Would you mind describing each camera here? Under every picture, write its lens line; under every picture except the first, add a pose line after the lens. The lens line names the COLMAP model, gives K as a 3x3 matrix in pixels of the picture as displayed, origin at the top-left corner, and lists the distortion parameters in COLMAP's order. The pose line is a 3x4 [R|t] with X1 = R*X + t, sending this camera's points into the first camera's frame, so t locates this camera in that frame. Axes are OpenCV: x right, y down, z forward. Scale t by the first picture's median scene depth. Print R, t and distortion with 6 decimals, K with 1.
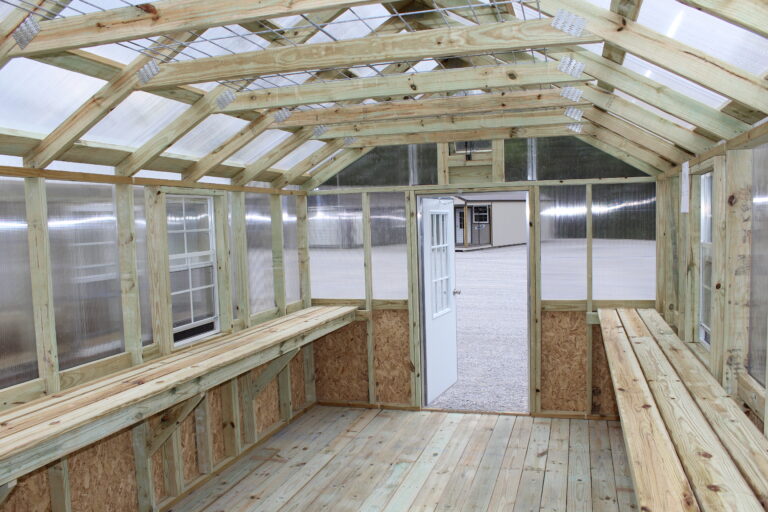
lens RADIAL K [[639.1, 0, 381.7], [0, 639.1, 279.0], [0, 0, 1]] dist [-0.168338, 0.151949]
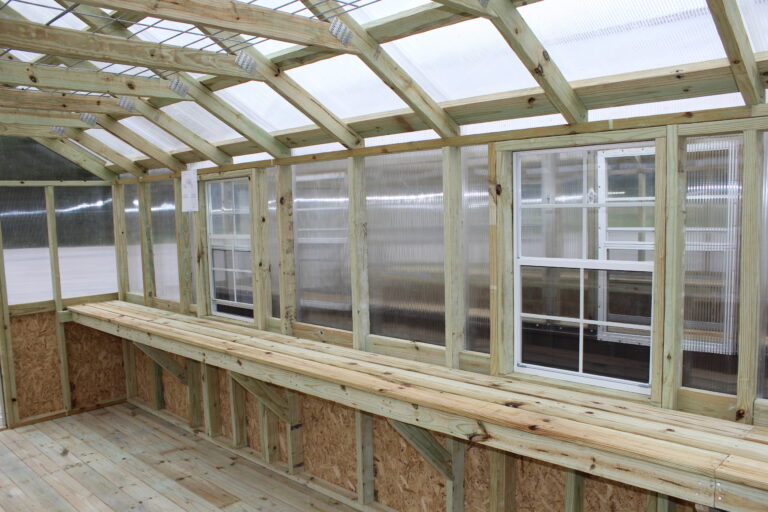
lens RADIAL K [[639.1, 0, 381.7], [0, 639.1, 279.0], [0, 0, 1]] dist [-0.168338, 0.151949]
pose [[0.464321, -0.080950, 0.881960, -0.317365], [0.089889, 0.994979, 0.044000, 0.003804], [-0.881094, 0.058848, 0.469266, 0.063753]]
